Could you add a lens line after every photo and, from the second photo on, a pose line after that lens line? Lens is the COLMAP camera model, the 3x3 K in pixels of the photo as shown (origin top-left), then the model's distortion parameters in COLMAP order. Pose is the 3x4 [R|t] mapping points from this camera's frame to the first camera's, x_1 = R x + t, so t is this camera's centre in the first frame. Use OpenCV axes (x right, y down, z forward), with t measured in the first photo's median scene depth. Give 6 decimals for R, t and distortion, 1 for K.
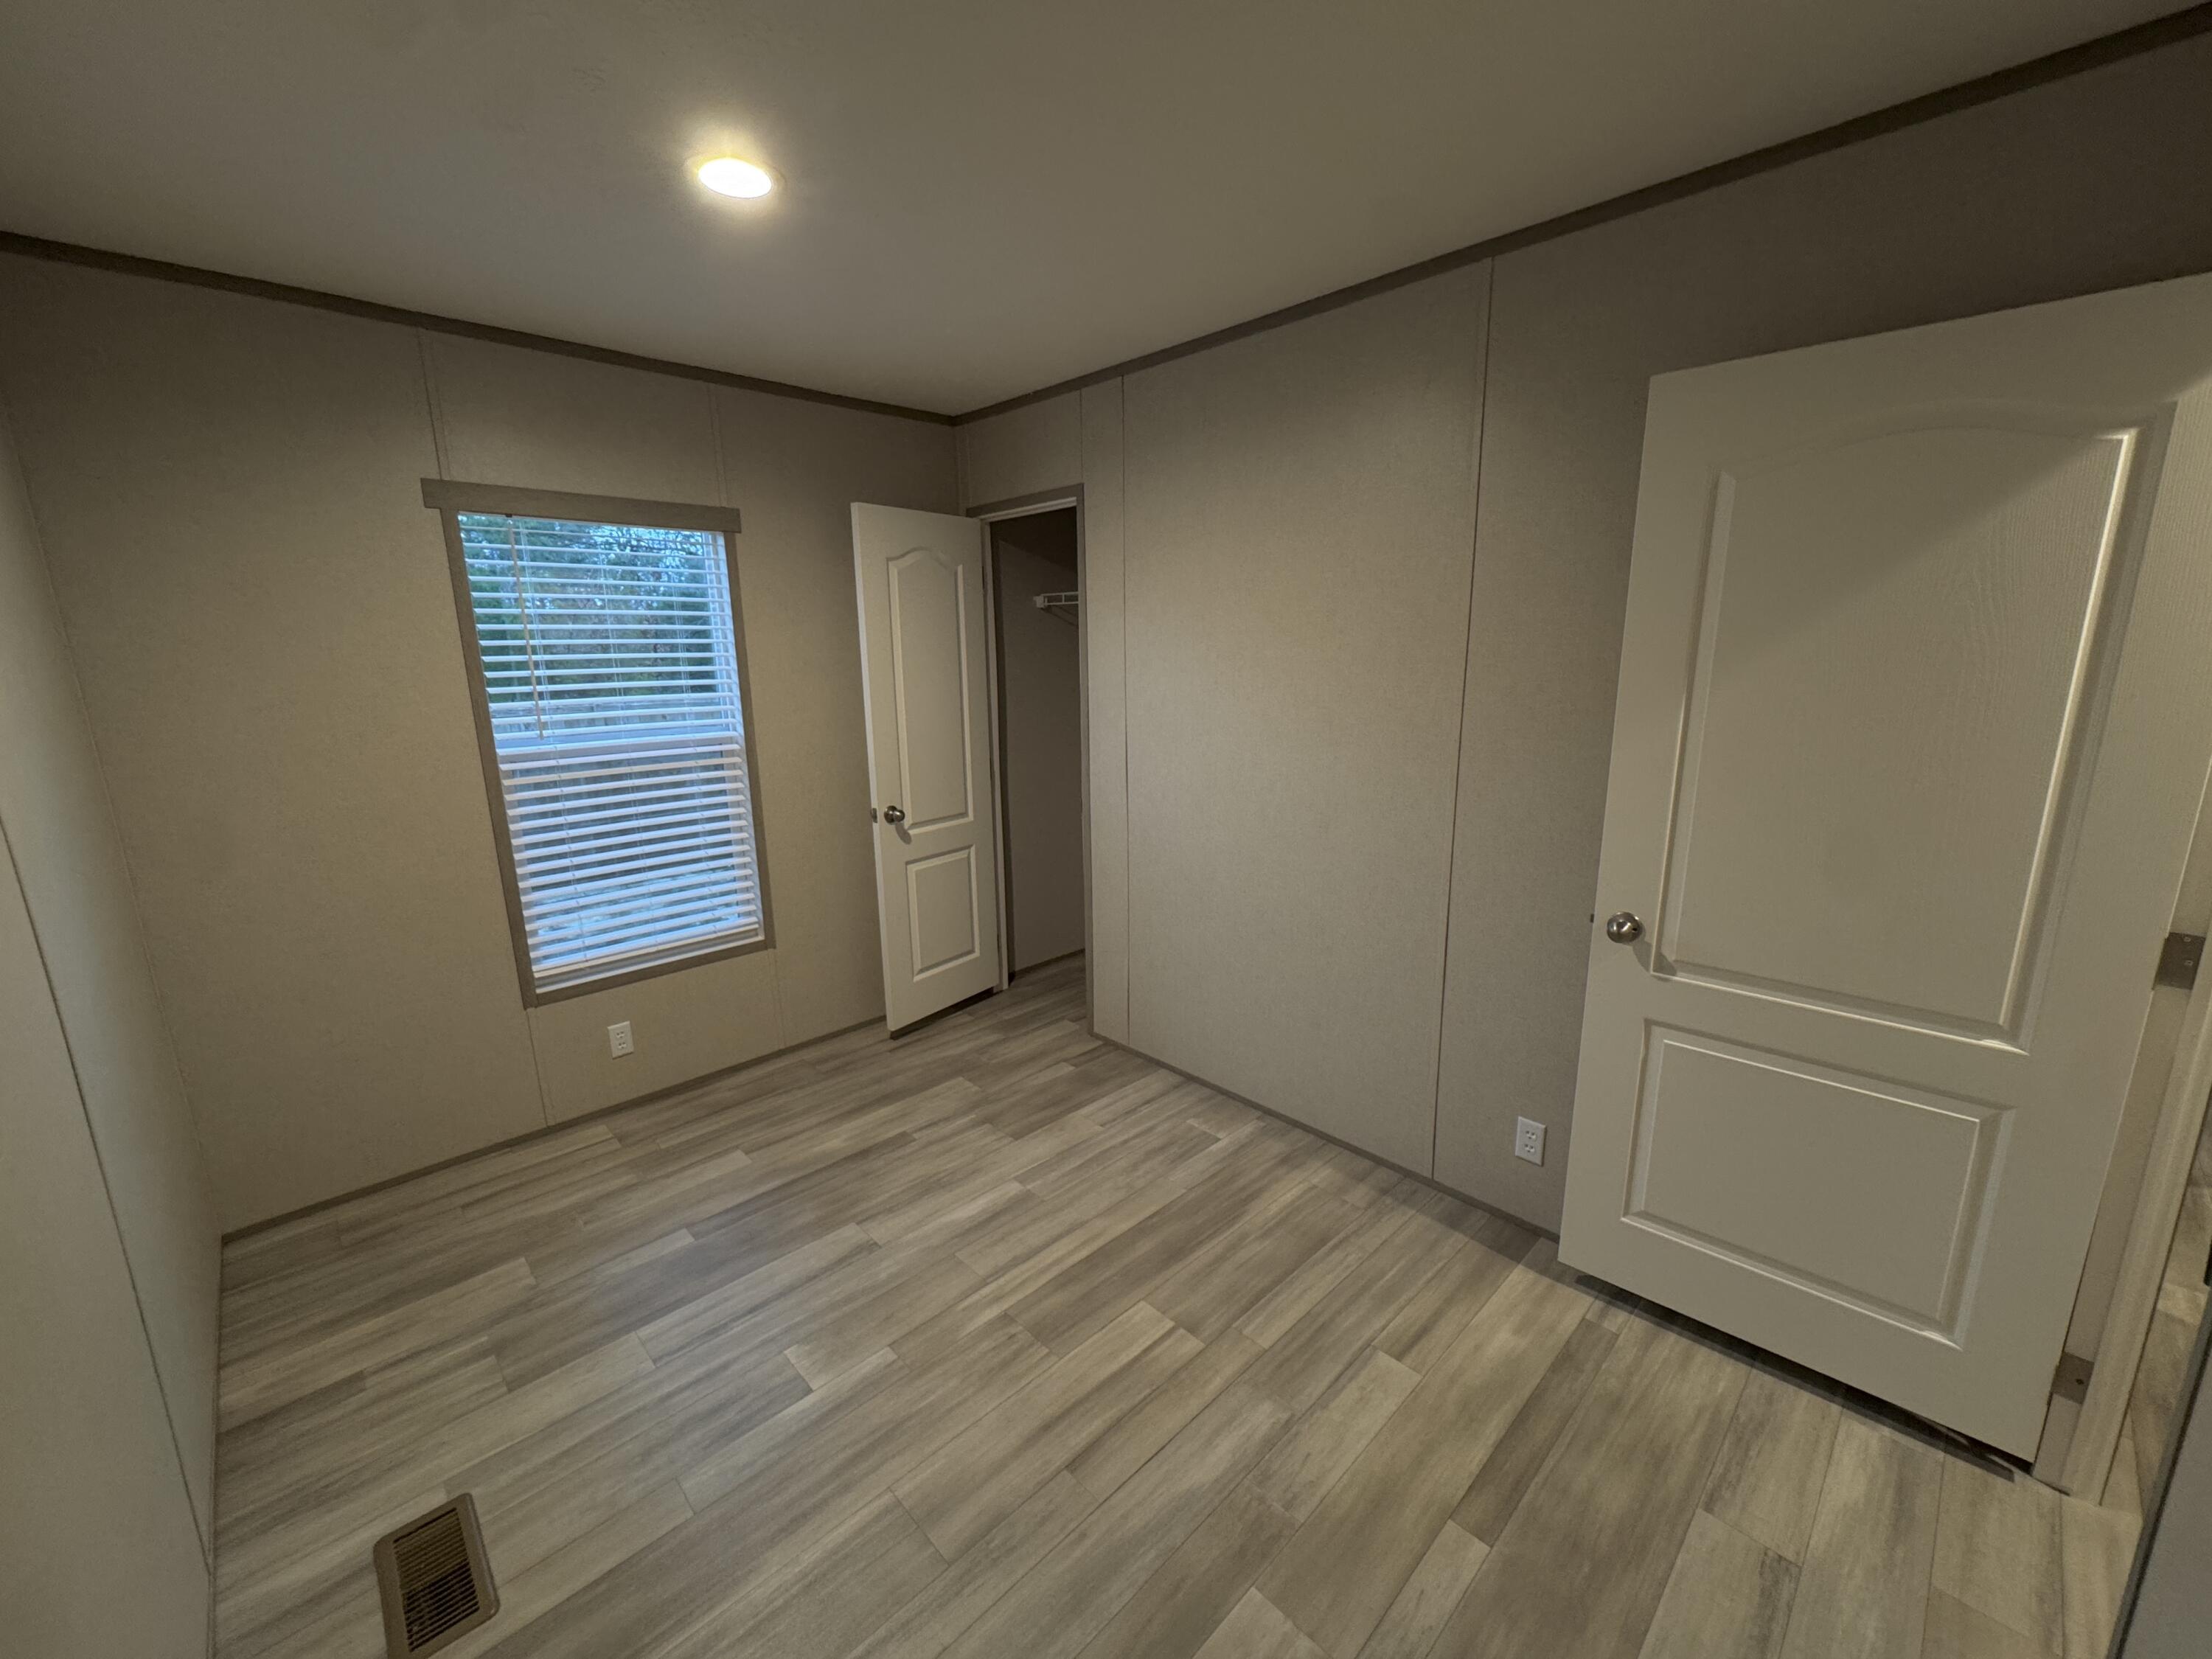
lens RADIAL K [[883.3, 0, 1105.3], [0, 883.3, 830.6], [0, 0, 1]] dist [-0.003268, 0.000443]
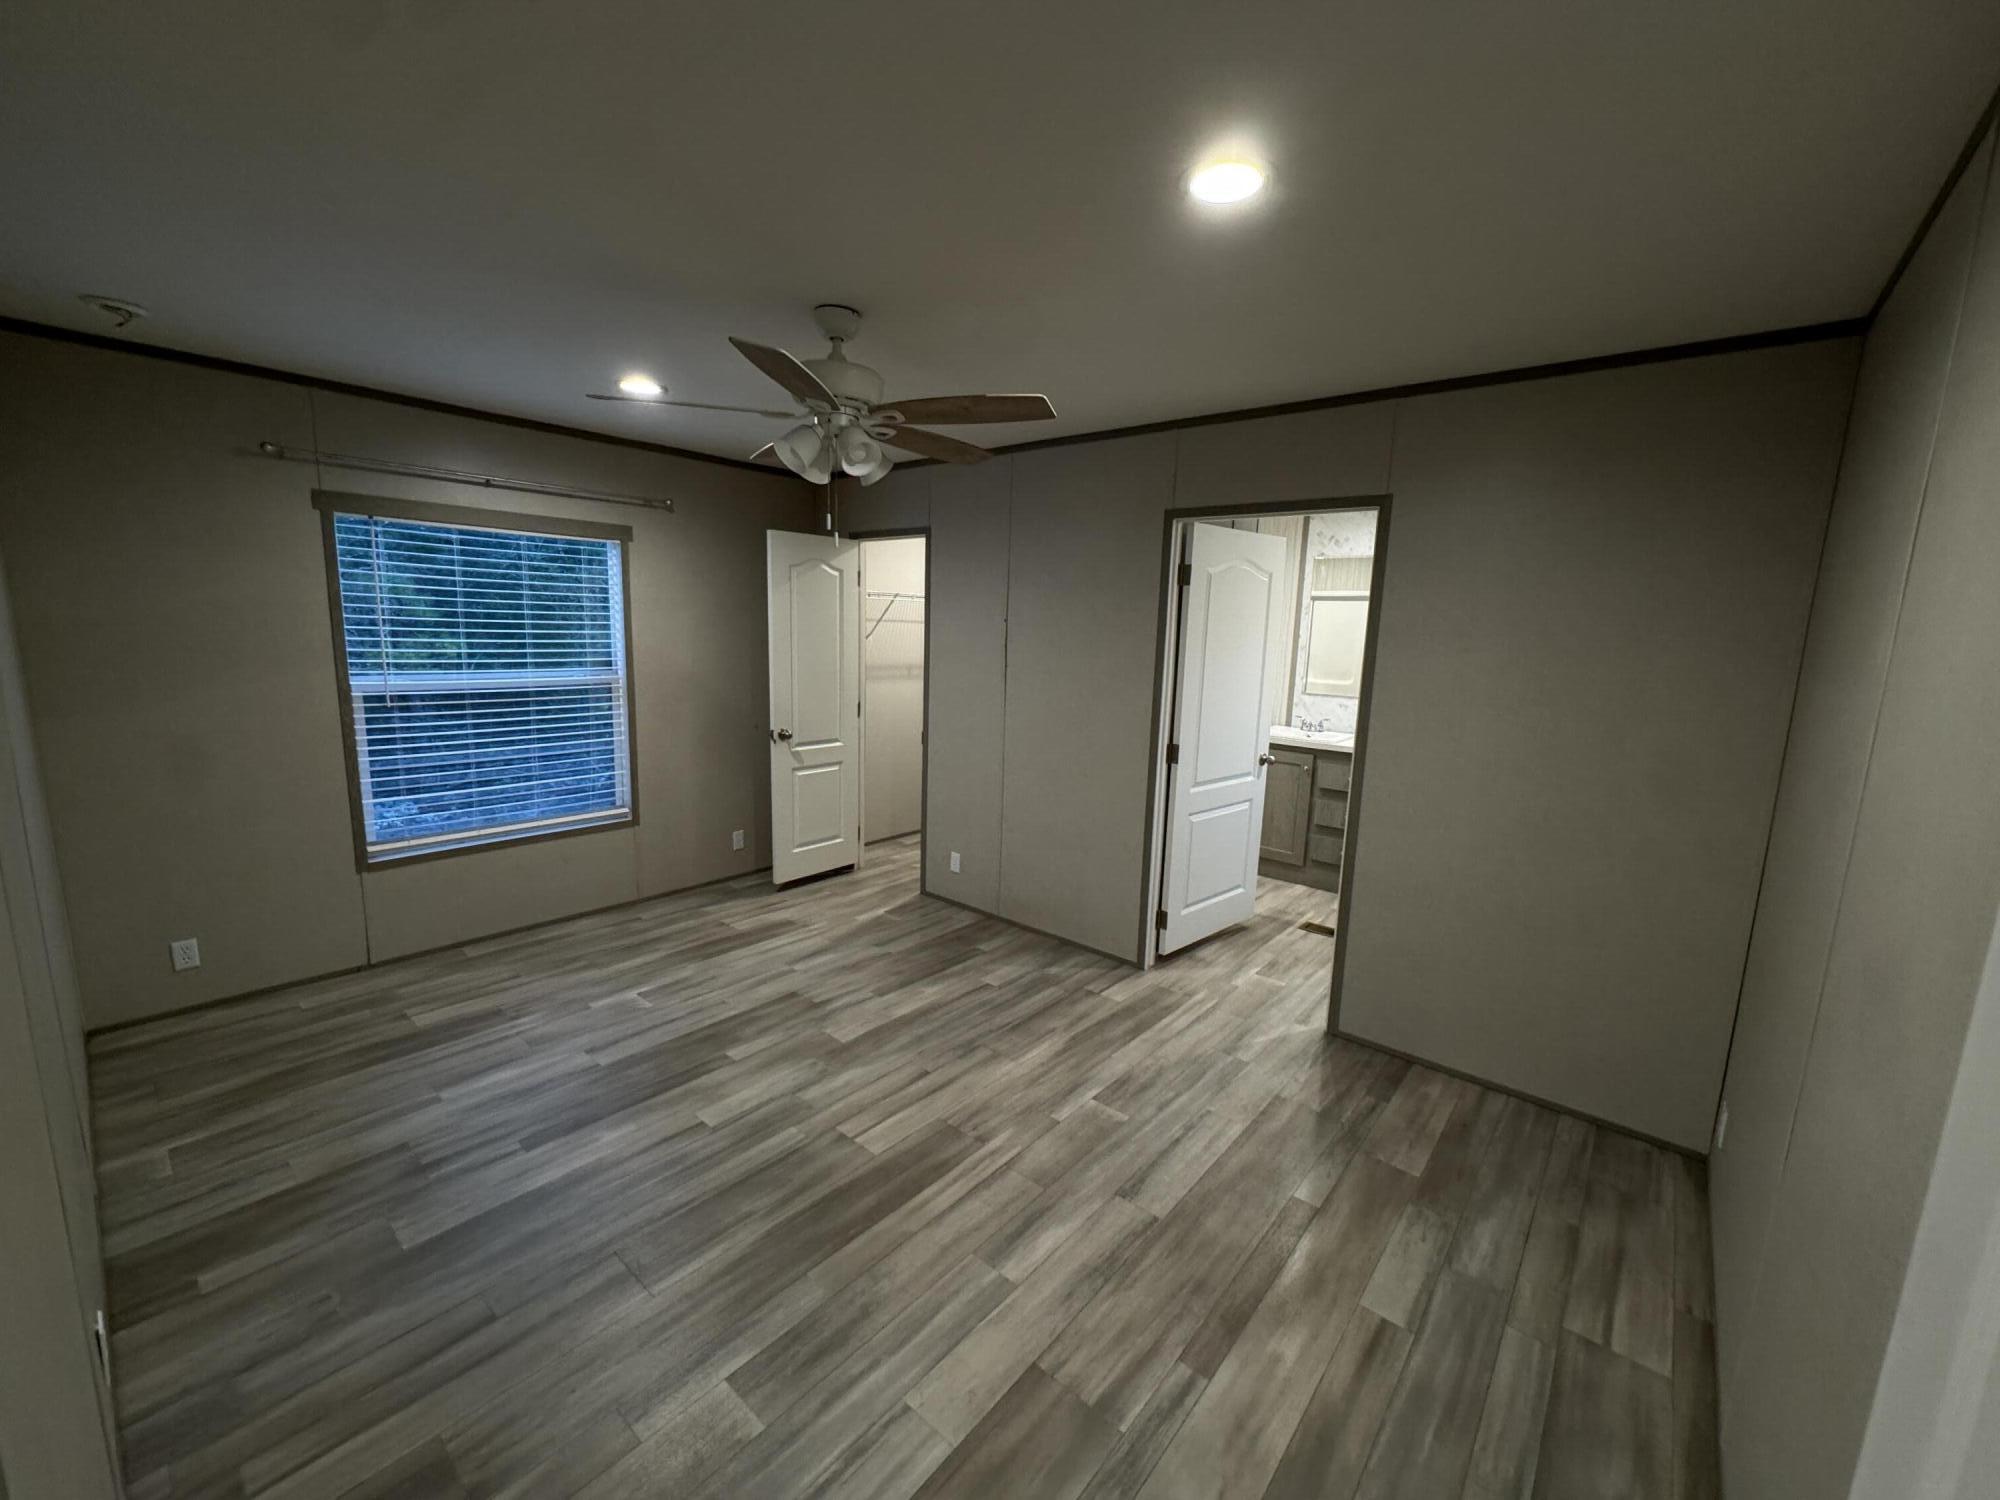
lens RADIAL K [[799.6, 0, 1000.0], [0, 799.6, 750.0], [0, 0, 1]] dist [0.001927, -0.000065]
pose [[-0.994459, -0.004423, -0.105035, -0.009102], [-0.042410, 0.931086, 0.362327, -0.385063], [0.096194, 0.364773, -0.926114, 1.722274]]
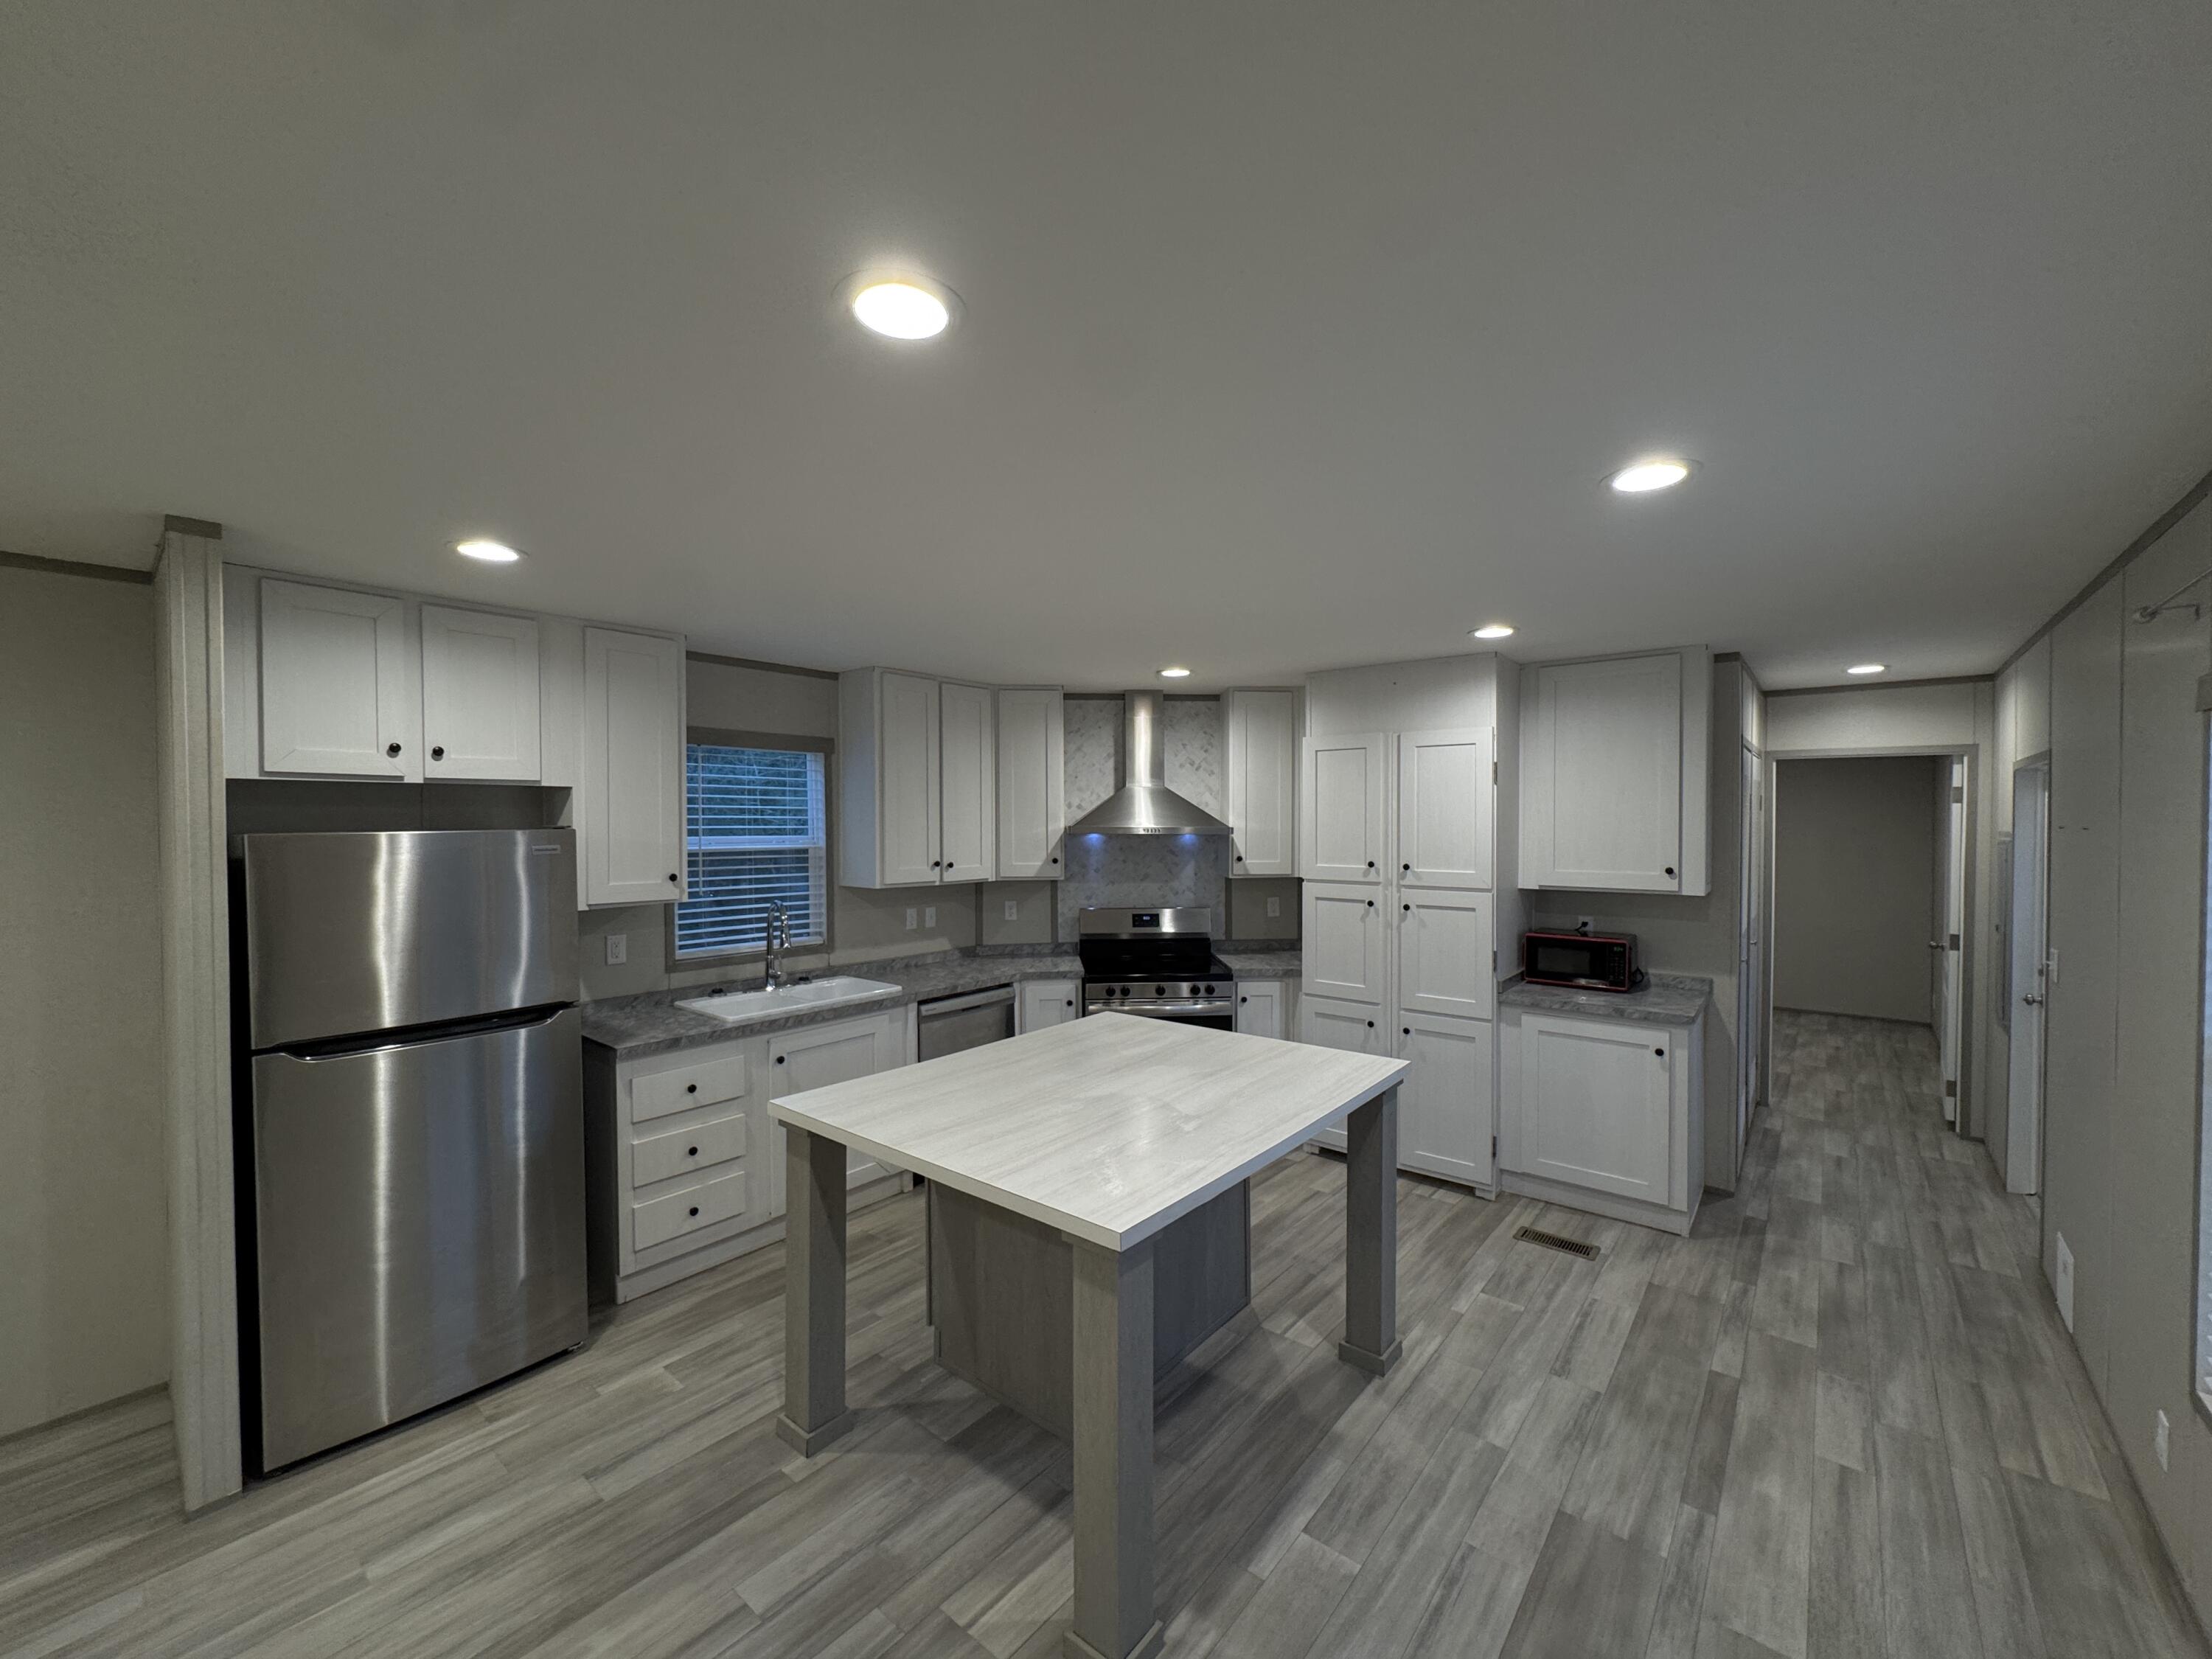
lens RADIAL K [[883.3, 0, 1105.3], [0, 883.3, 830.6], [0, 0, 1]] dist [-0.003268, 0.000443]
pose [[-0.993369, 0.014528, -0.114048, 0.458863], [-0.011709, 0.974043, 0.226061, -0.489648], [0.114372, 0.225897, -0.967414, 1.930397]]
